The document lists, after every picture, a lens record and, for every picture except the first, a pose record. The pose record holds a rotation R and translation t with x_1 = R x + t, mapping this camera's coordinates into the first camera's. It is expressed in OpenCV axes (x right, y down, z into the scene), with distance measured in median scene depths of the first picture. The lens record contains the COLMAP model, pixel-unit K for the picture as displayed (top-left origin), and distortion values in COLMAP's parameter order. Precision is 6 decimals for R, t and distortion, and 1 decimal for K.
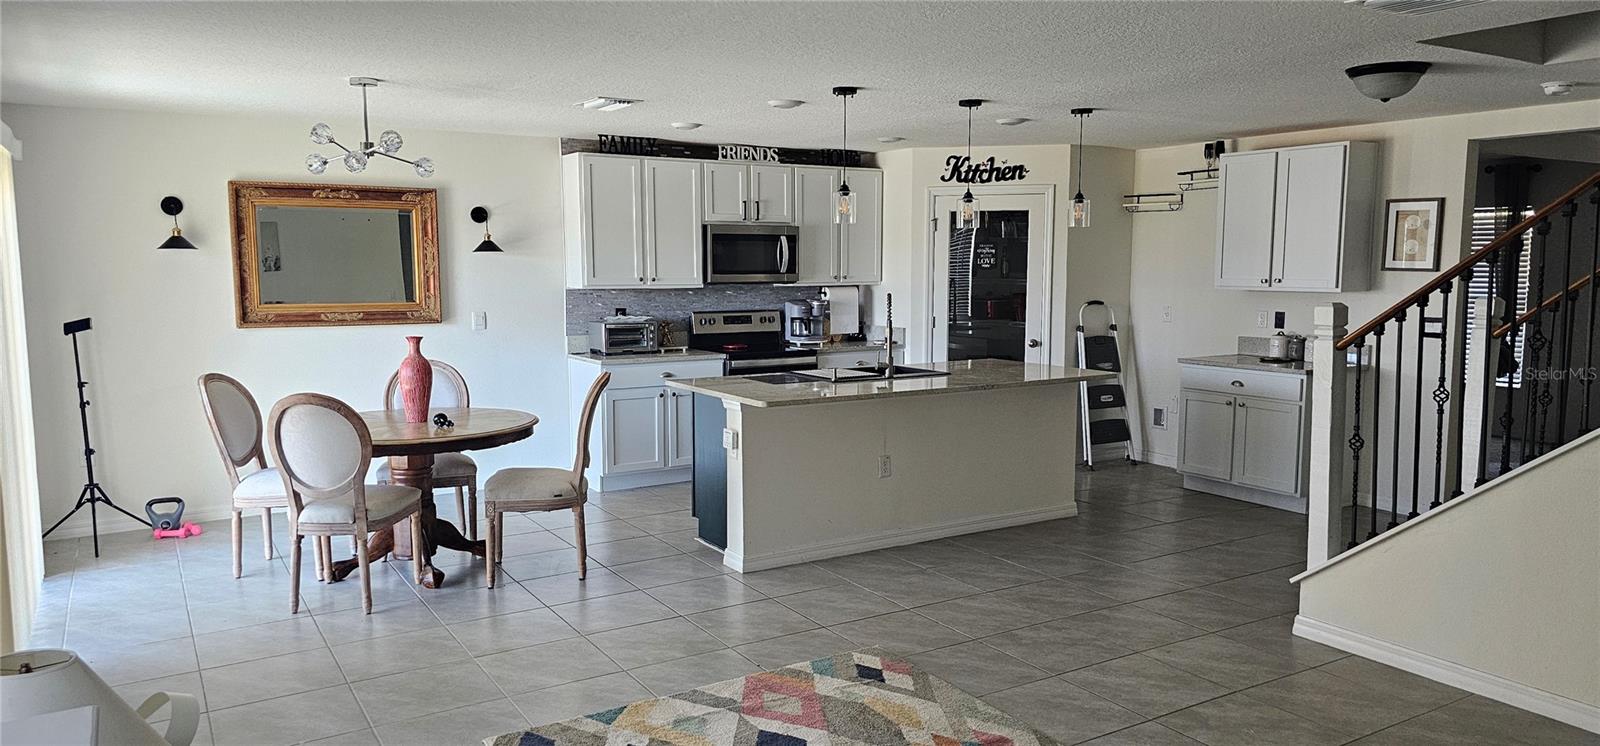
lens RADIAL K [[1070.4, 0, 806.0], [0, 1070.4, 381.2], [0, 0, 1]] dist [0.046438, -0.017286]
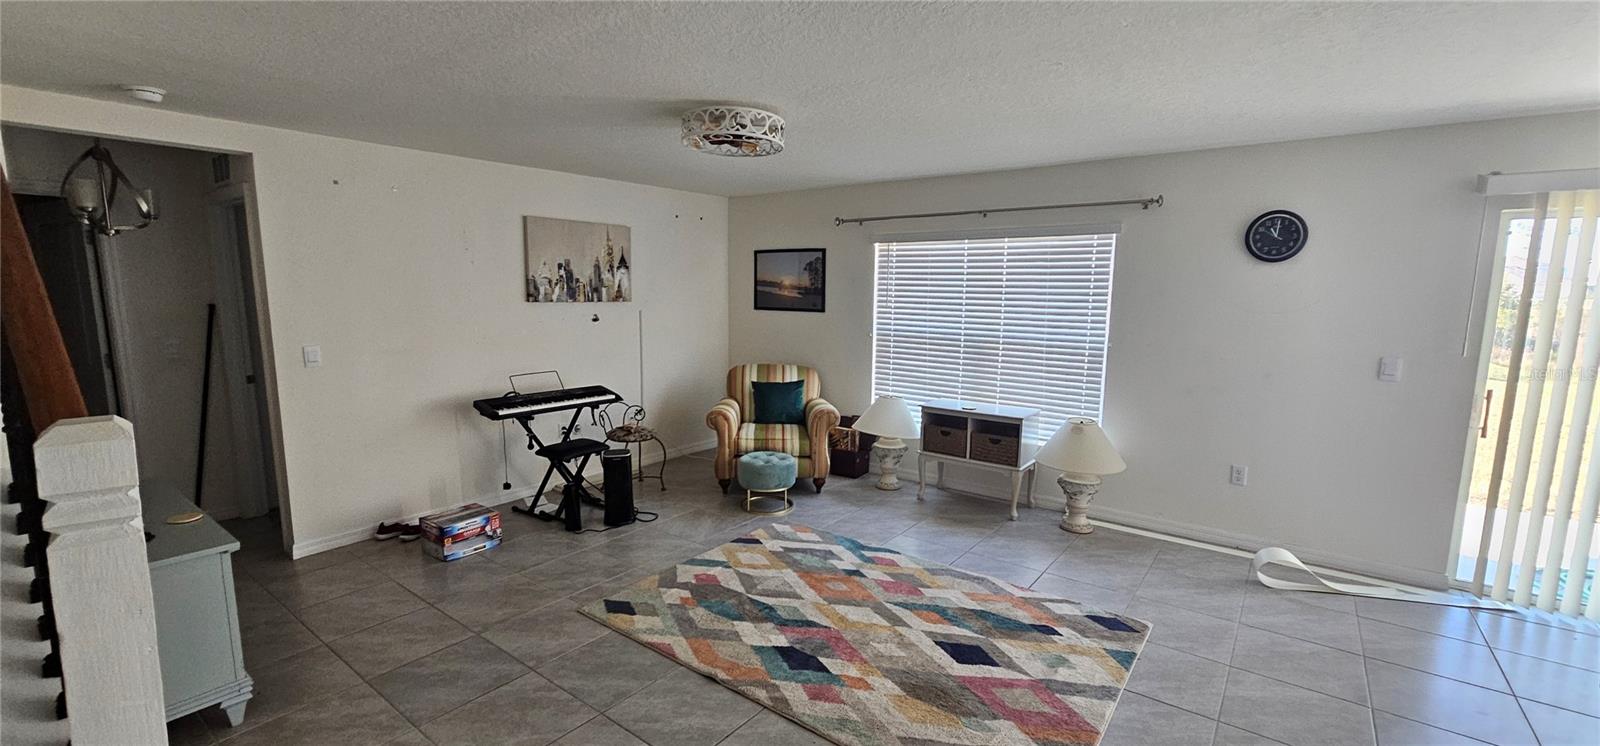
lens RADIAL K [[659.8, 0, 799.9], [0, 659.8, 372.8], [0, 0, 1]] dist [-0.000240, -0.000010]
pose [[-0.935386, 0.034296, -0.351962, 0.206212], [-0.051991, 0.971133, 0.232805, -0.080168], [0.349786, 0.236061, -0.906601, 0.732782]]
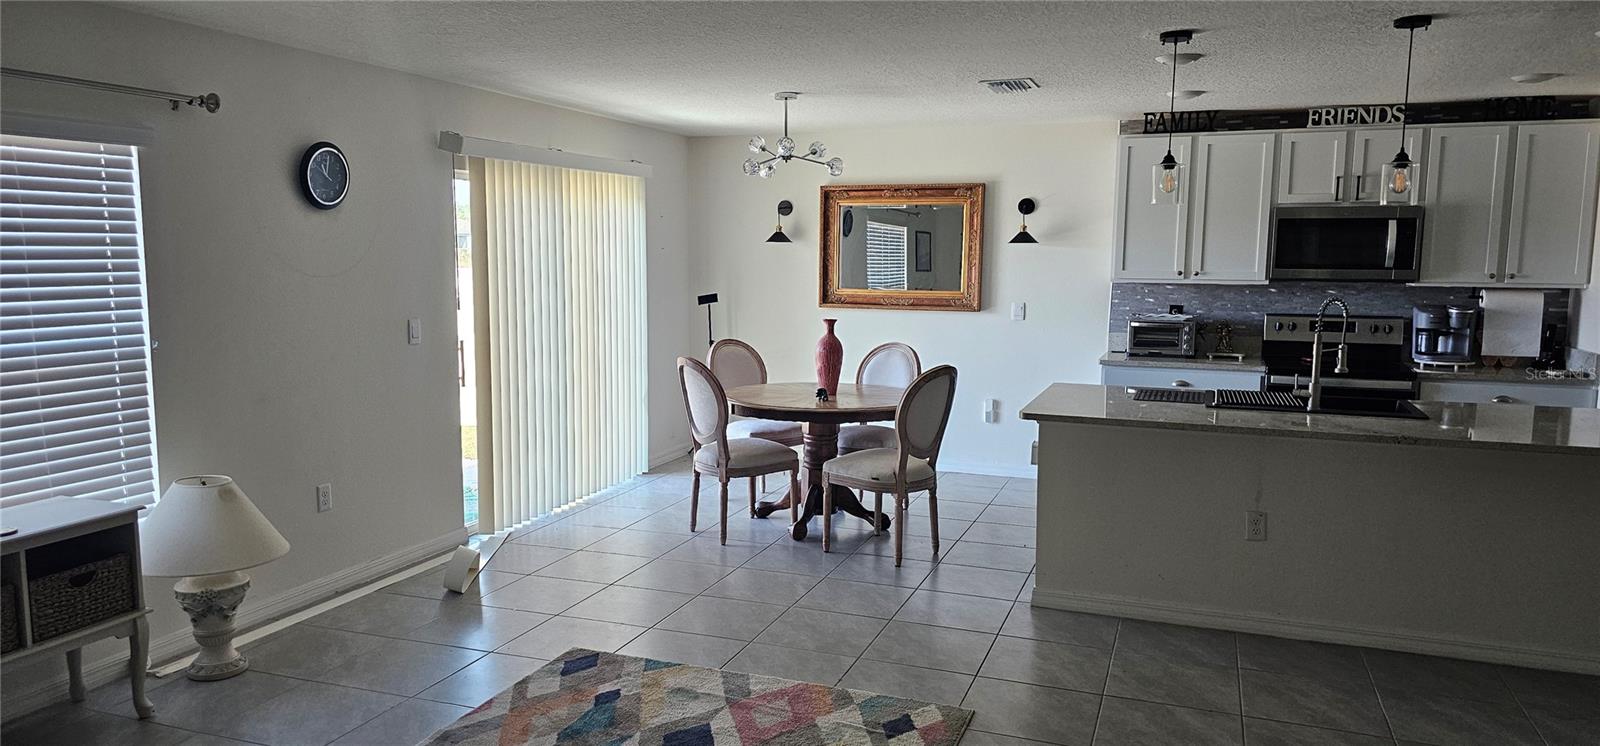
lens RADIAL K [[1070.4, 0, 797.8], [0, 1070.4, 378.4], [0, 0, 1]] dist [0.046438, -0.017286]
pose [[0.605455, 0.098434, -0.789769, 0.364829], [-0.095948, 0.994112, 0.050347, -0.023577], [0.790075, 0.045294, 0.611334, 0.214239]]
